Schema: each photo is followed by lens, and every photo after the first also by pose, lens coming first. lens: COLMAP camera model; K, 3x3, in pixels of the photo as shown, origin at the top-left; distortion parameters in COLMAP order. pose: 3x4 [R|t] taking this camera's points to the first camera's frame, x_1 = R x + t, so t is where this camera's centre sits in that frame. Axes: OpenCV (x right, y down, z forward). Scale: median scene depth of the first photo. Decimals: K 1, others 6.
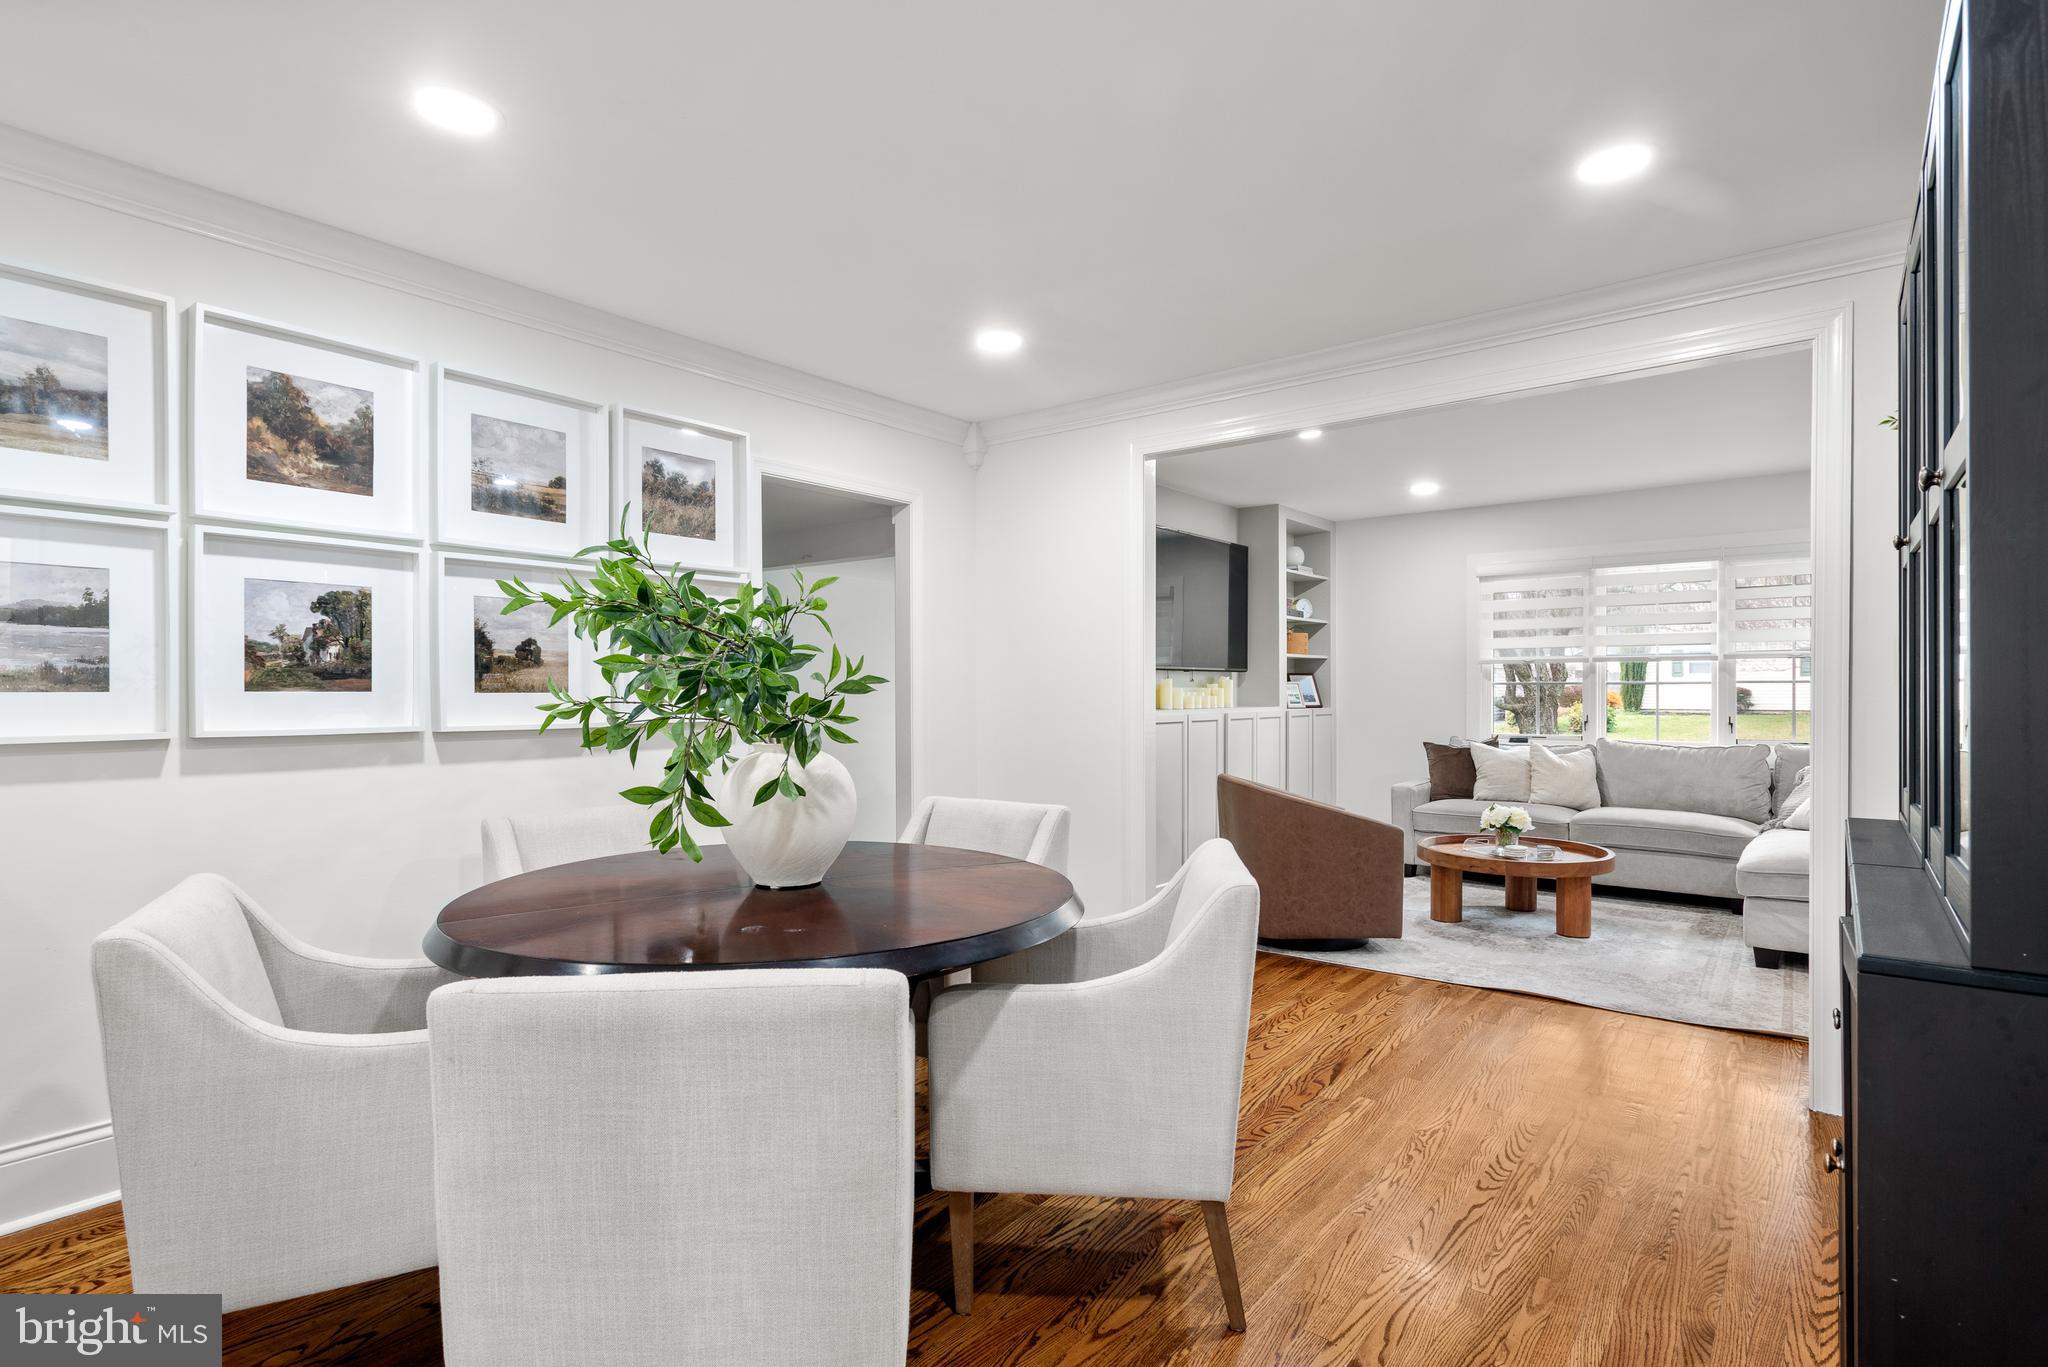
lens RADIAL K [[1010.7, 0, 1016.8], [0, 1010.7, 697.8], [0, 0, 1]] dist [0.003105, 0.001273]
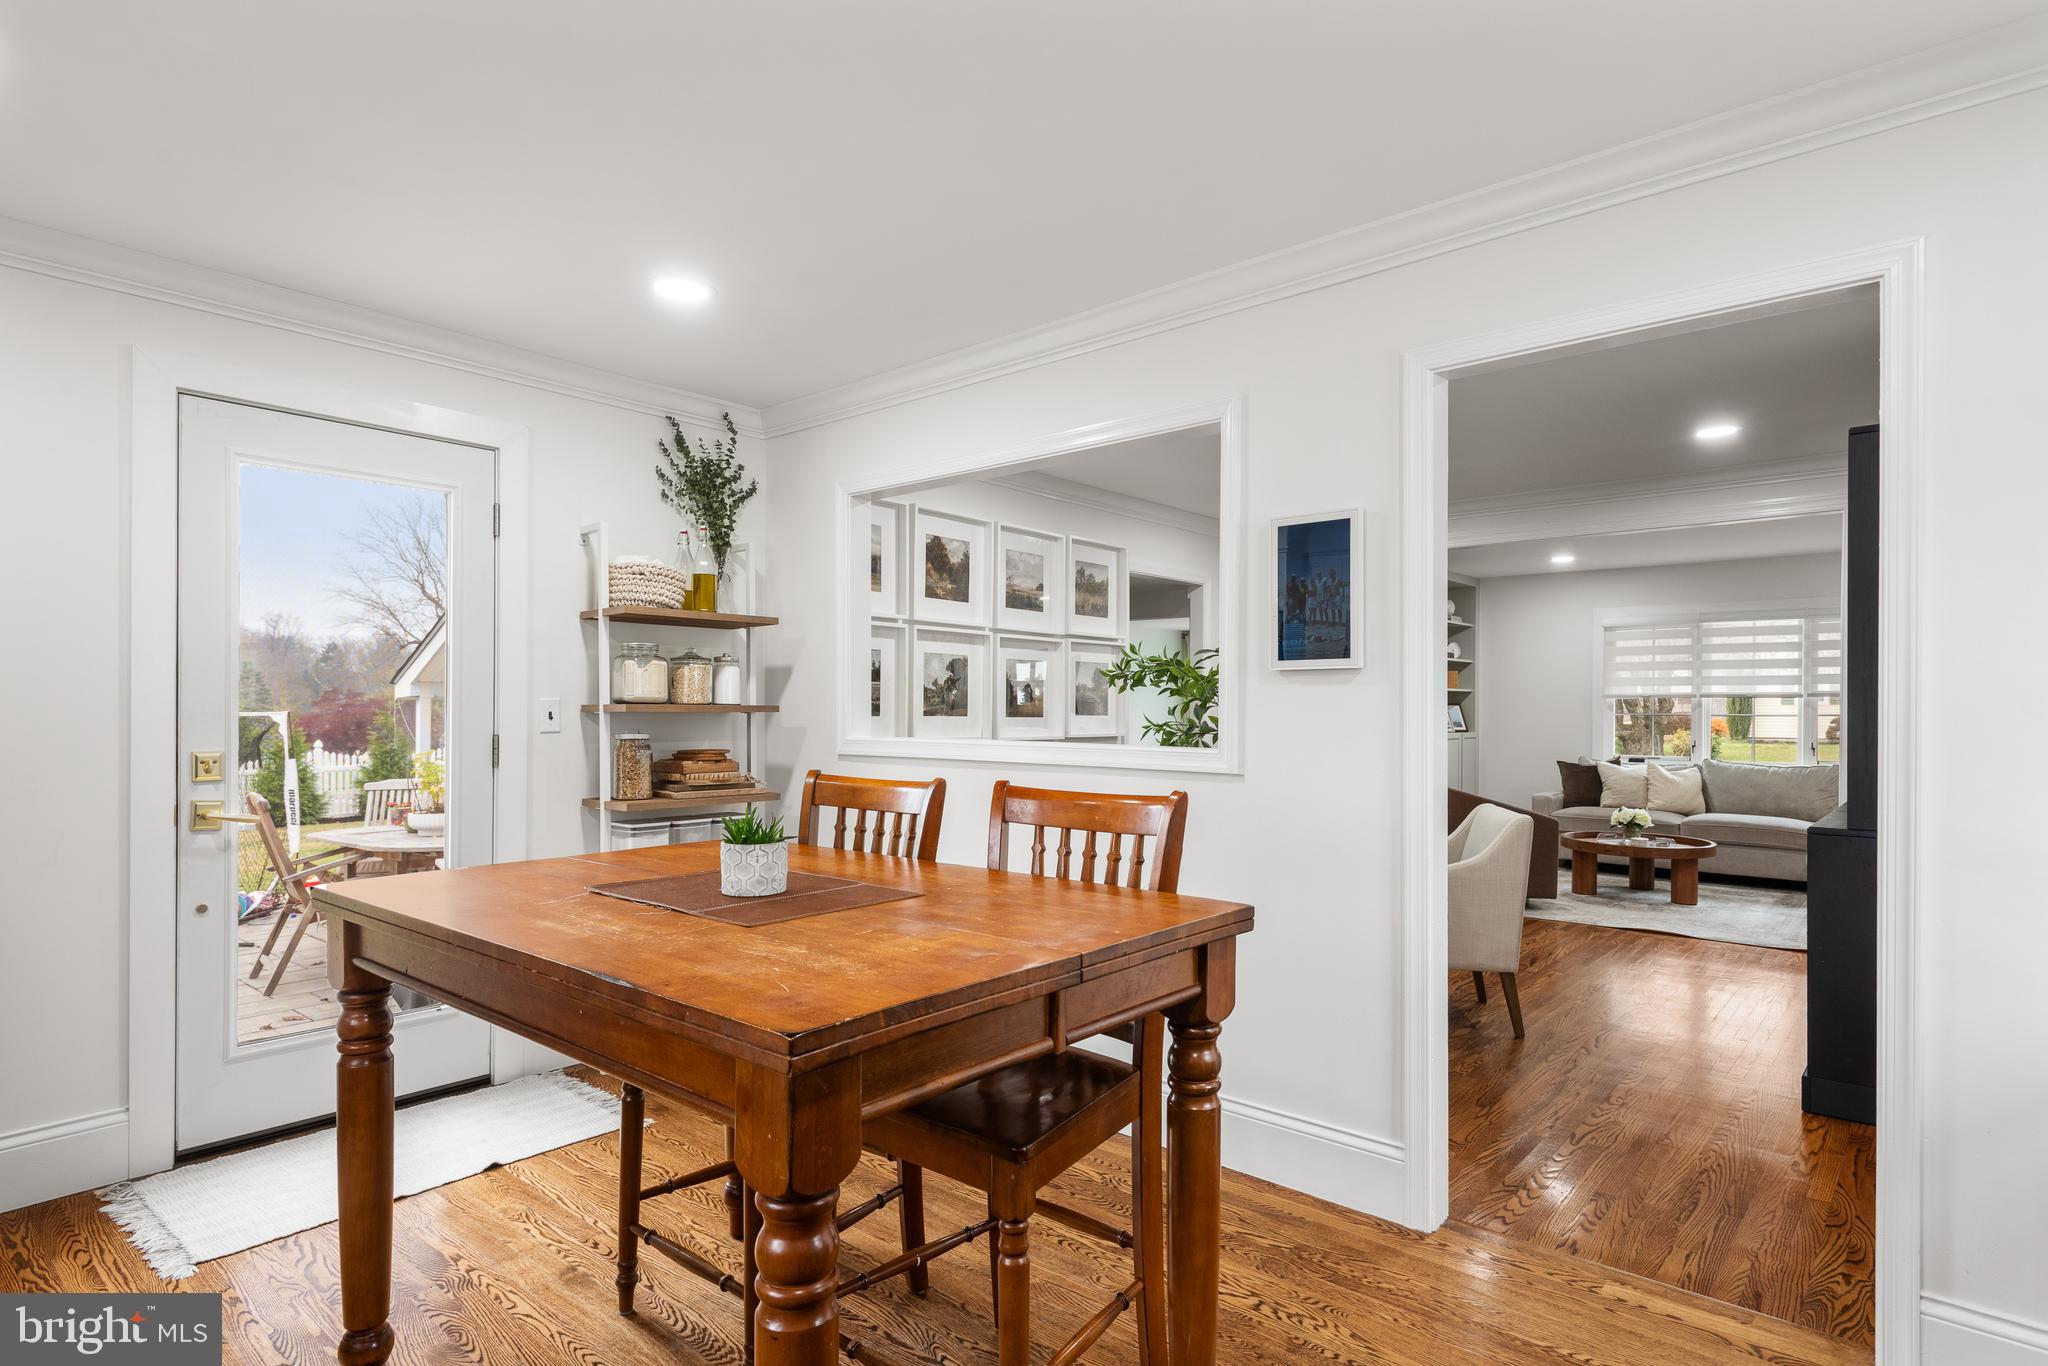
lens RADIAL K [[1076.6, 0, 1020.3], [0, 1076.6, 713.0], [0, 0, 1]] dist [0.024307, -0.009146]
pose [[0.999164, 0.009995, -0.039649, -0.260595], [-0.010202, 0.999935, -0.005025, -0.002047], [0.039596, 0.005425, 0.999201, -0.449486]]
